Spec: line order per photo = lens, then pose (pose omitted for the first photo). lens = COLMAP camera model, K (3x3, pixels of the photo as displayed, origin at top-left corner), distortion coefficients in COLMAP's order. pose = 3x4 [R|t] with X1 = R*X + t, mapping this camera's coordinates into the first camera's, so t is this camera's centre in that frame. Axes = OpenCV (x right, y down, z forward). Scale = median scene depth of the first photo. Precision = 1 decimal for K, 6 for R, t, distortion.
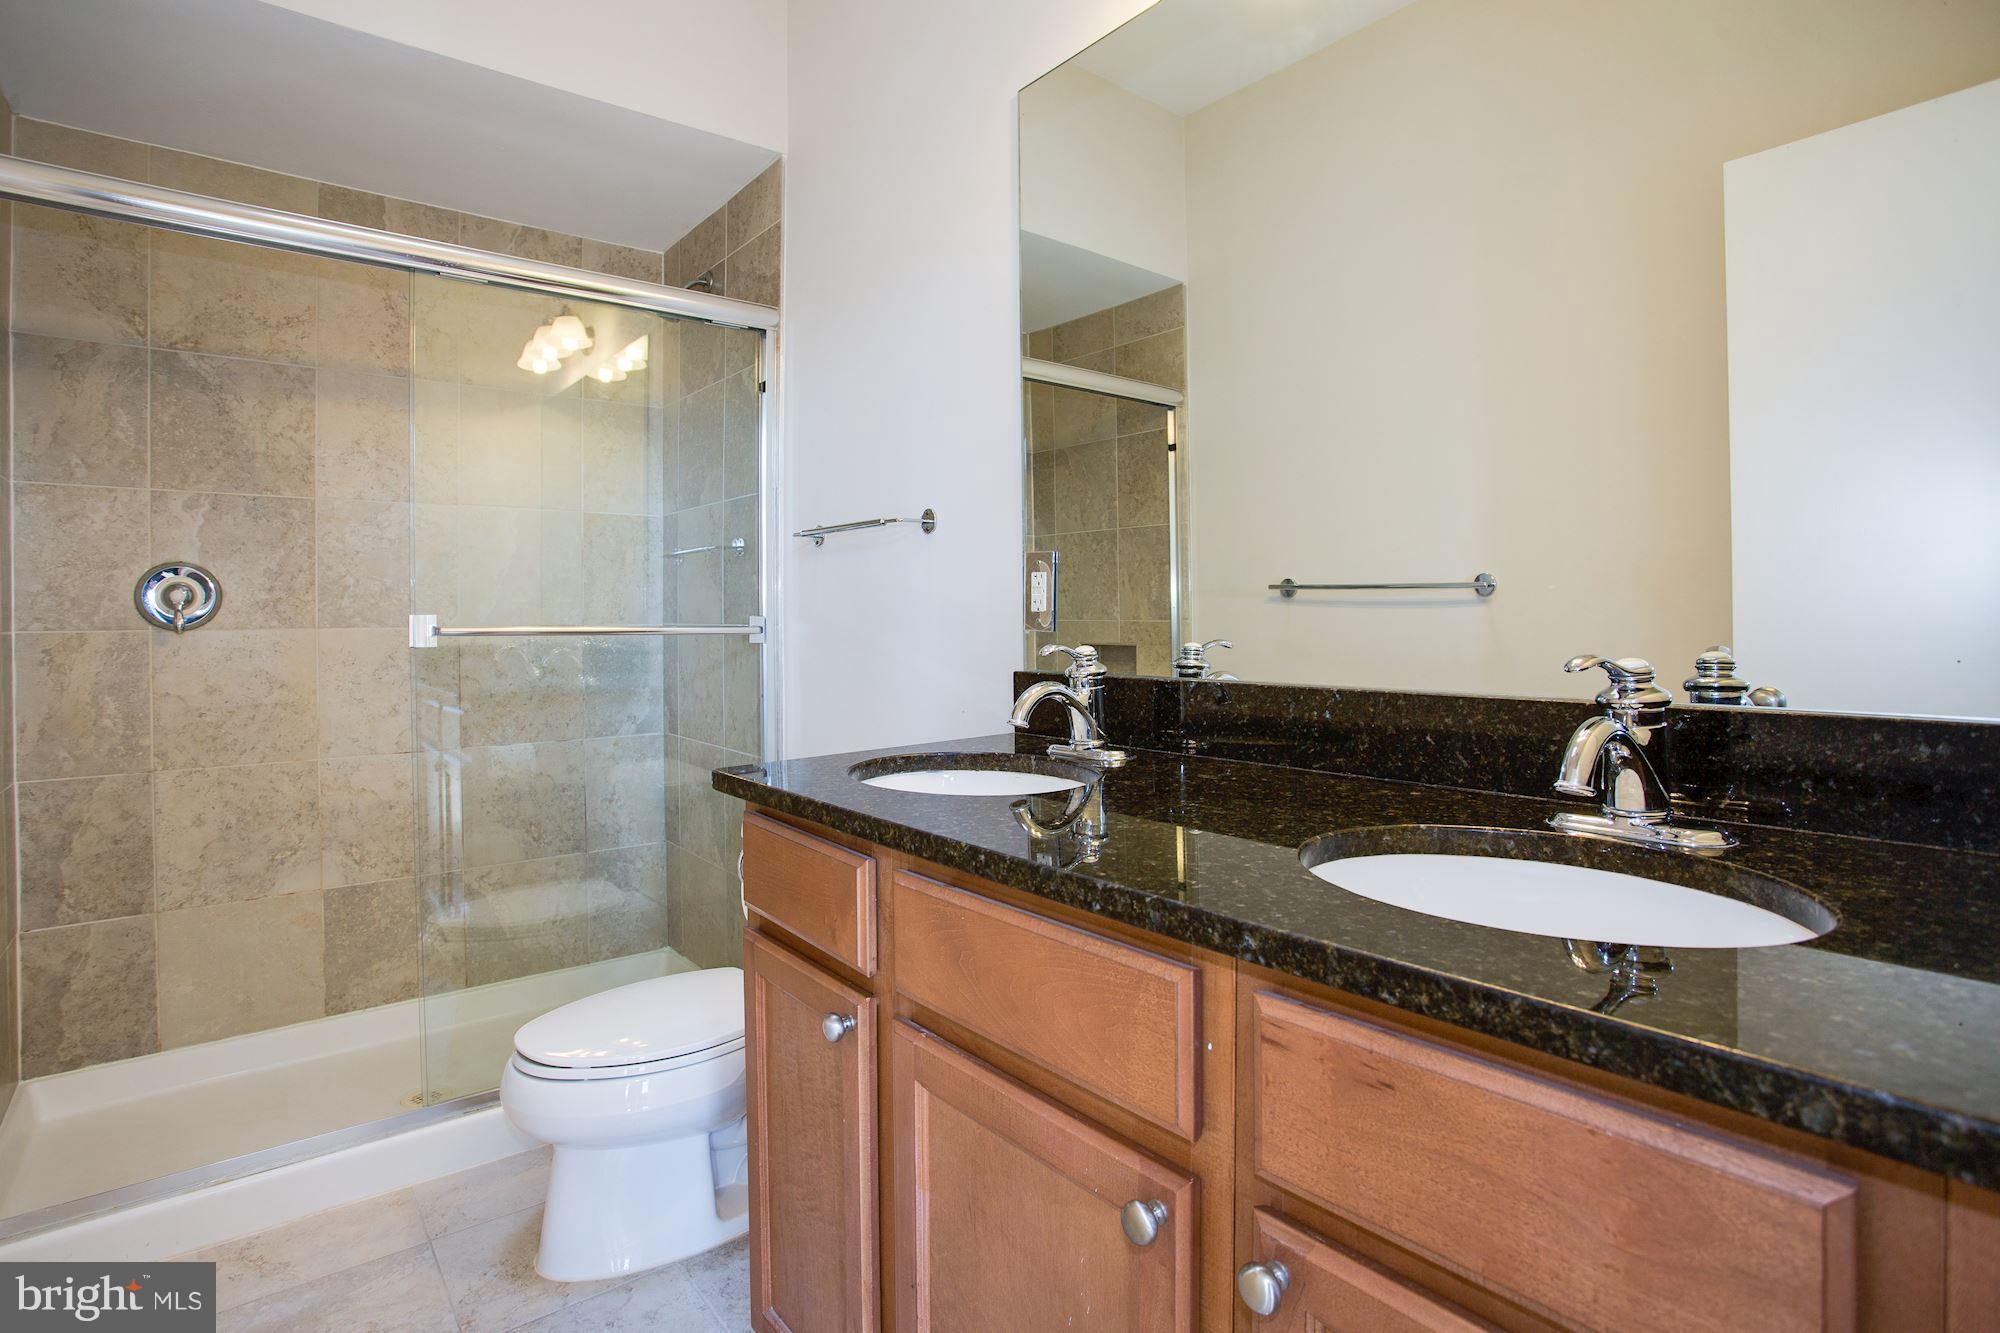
lens RADIAL K [[1001.5, 0, 1001.1], [0, 1001.5, 636.8], [0, 0, 1]] dist [-0.071702, 0.037770]
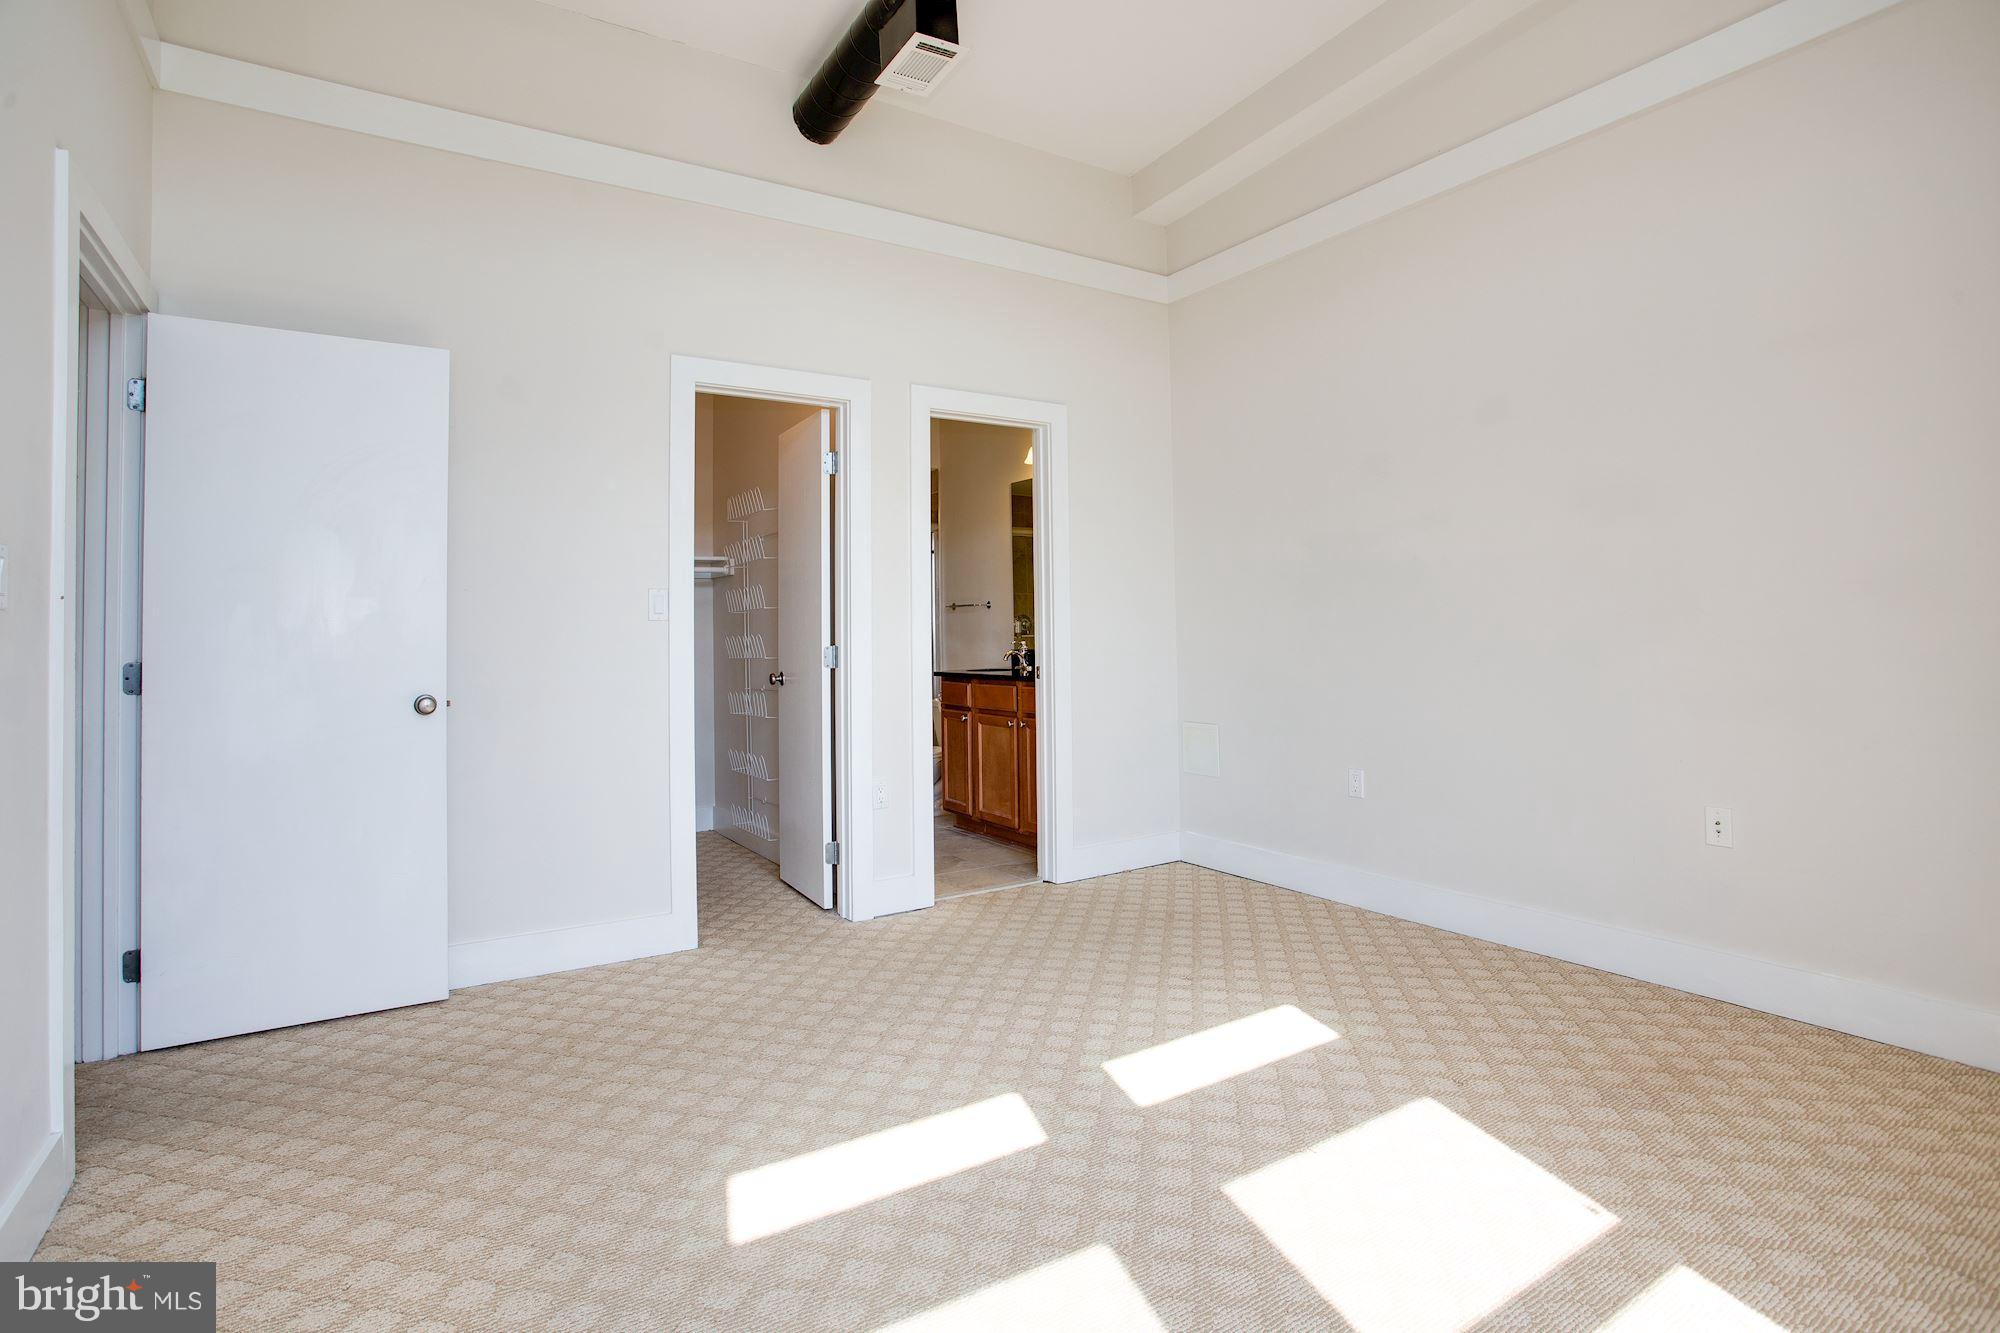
lens RADIAL K [[1001.5, 0, 1001.1], [0, 1001.5, 636.8], [0, 0, 1]] dist [-0.071702, 0.037770]
pose [[0.994182, -0.012505, -0.106985, 0.551706], [0.011050, 0.999838, -0.014183, 0.060902], [0.107145, 0.012918, 0.994160, -3.912565]]
